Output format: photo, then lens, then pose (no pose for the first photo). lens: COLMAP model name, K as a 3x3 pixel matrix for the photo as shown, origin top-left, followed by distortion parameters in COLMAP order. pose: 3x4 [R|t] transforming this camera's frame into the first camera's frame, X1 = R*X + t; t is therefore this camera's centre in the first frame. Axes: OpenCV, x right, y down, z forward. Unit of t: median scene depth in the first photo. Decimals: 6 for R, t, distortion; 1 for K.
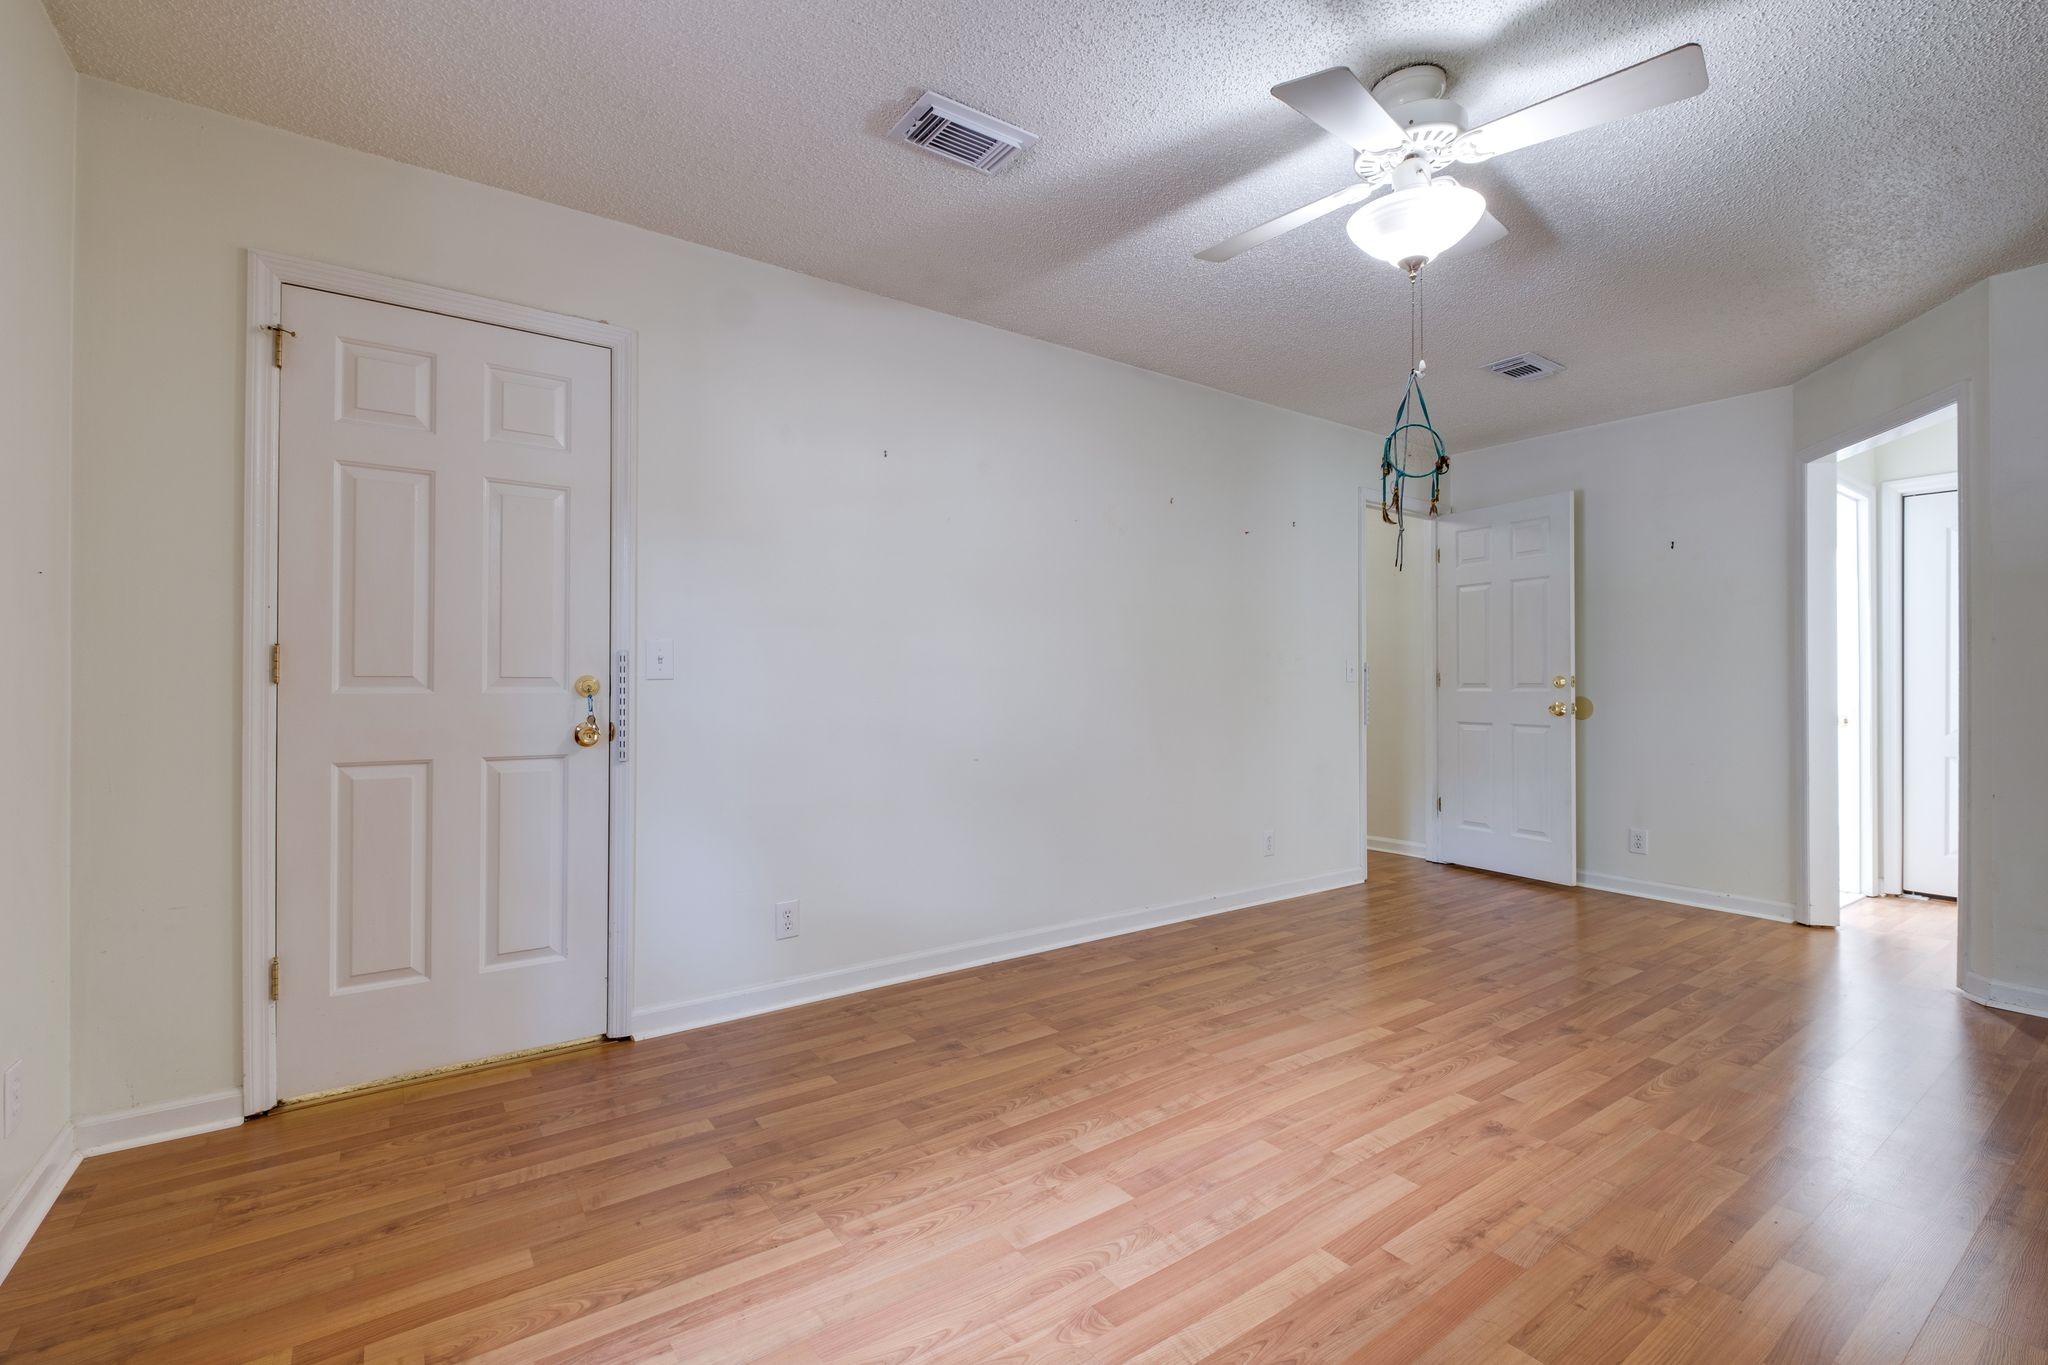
lens RADIAL K [[898.0, 0, 1028.4], [0, 898.0, 672.9], [0, 0, 1]] dist [-0.003102, -0.001011]
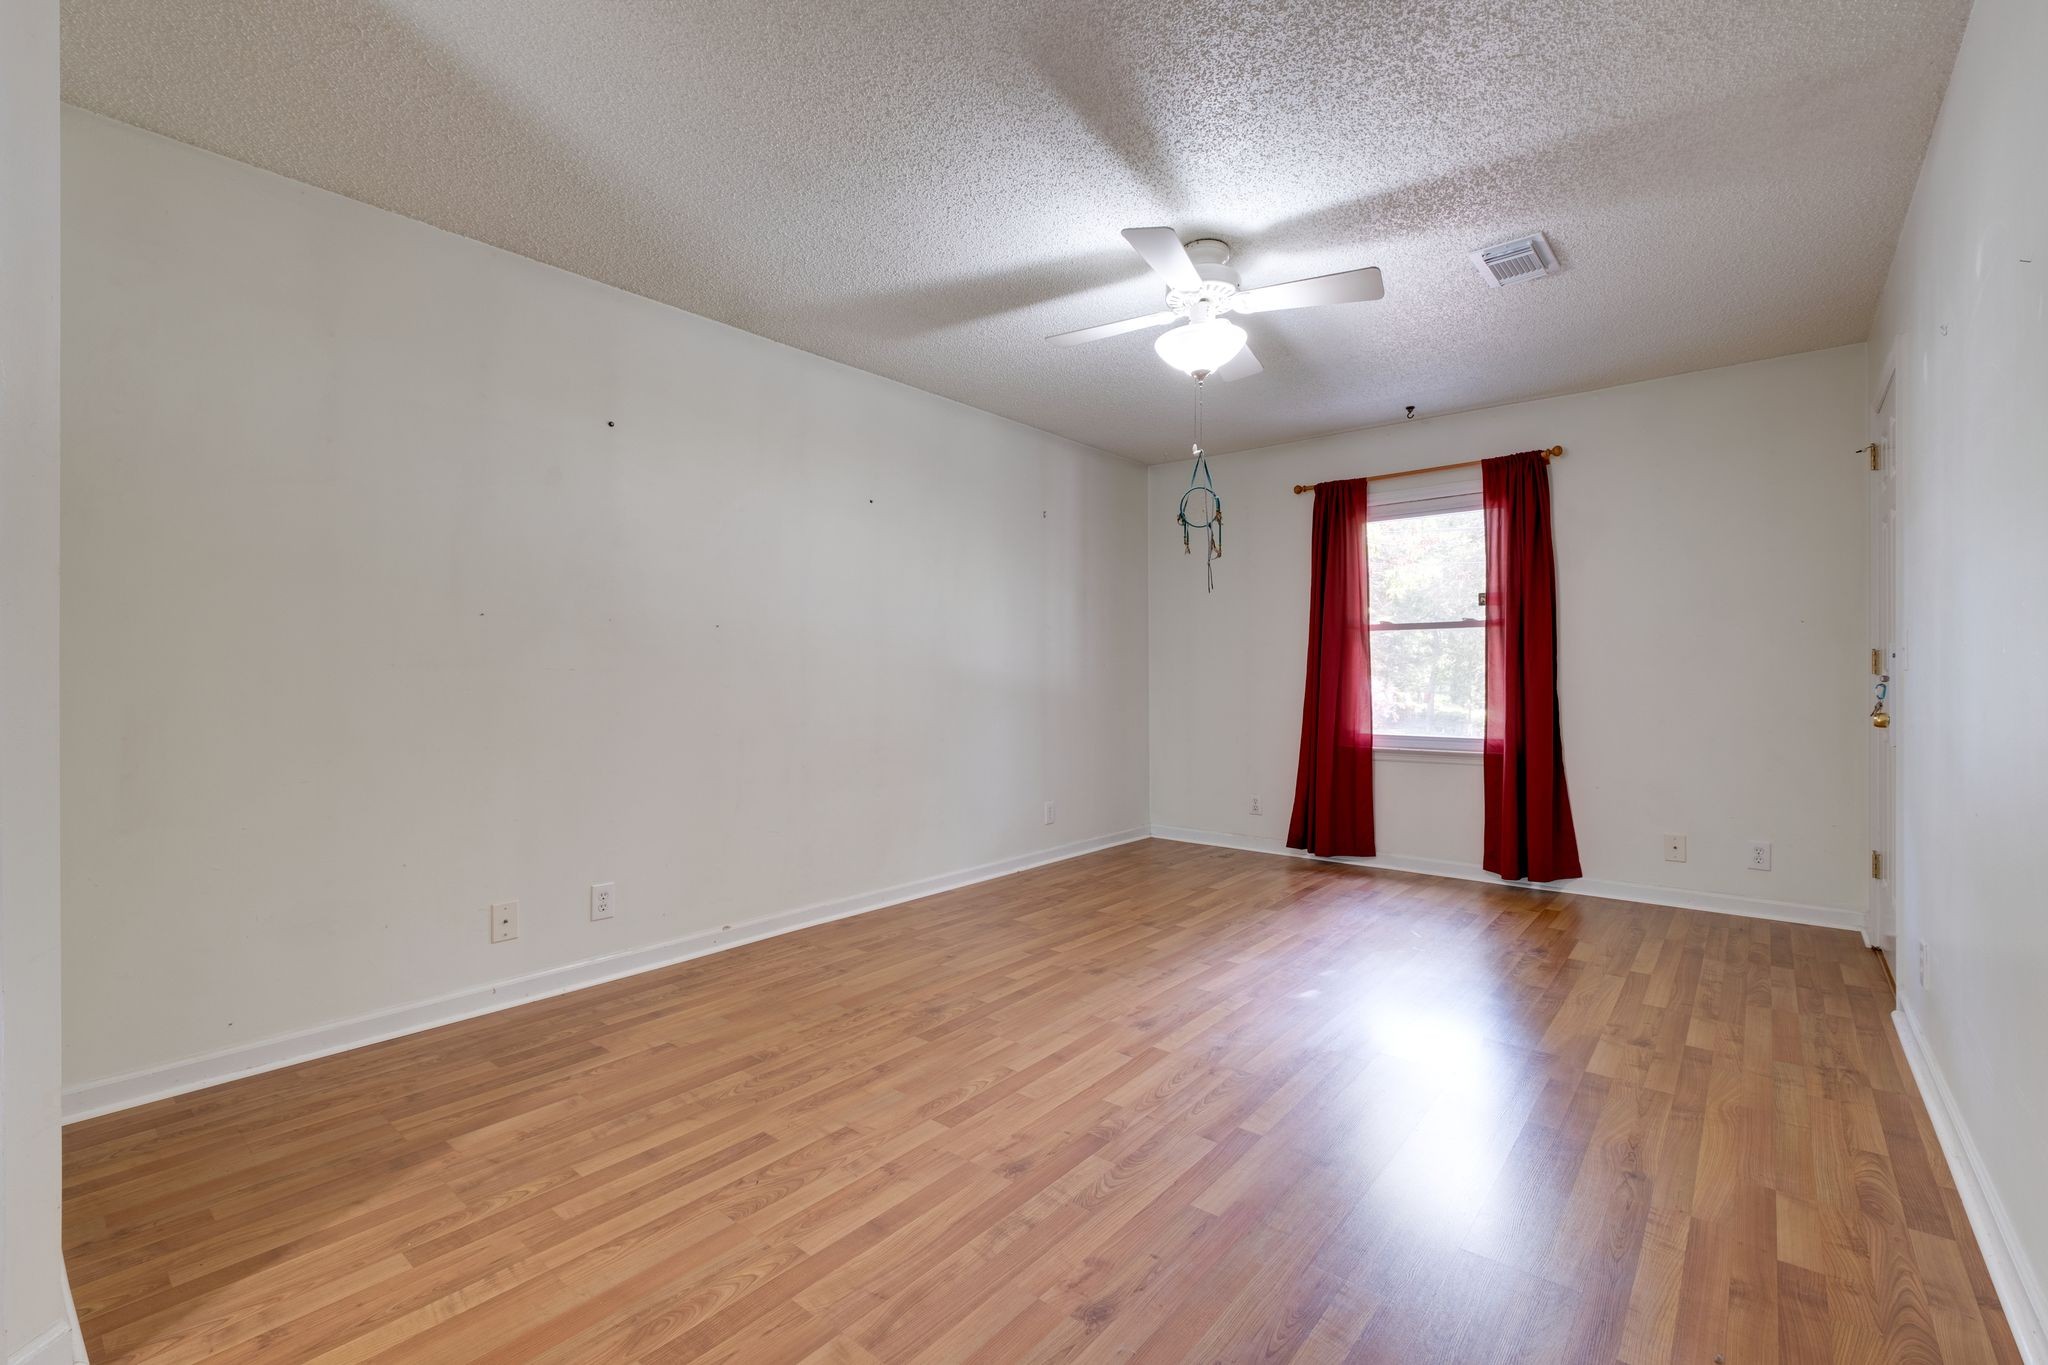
lens RADIAL K [[898.0, 0, 1028.4], [0, 898.0, 672.9], [0, 0, 1]] dist [-0.003102, -0.001011]
pose [[-0.967263, -0.000667, -0.253775, 0.846812], [0.002294, 0.999933, -0.011371, 0.020799], [0.253765, -0.011581, -0.967196, 1.851821]]
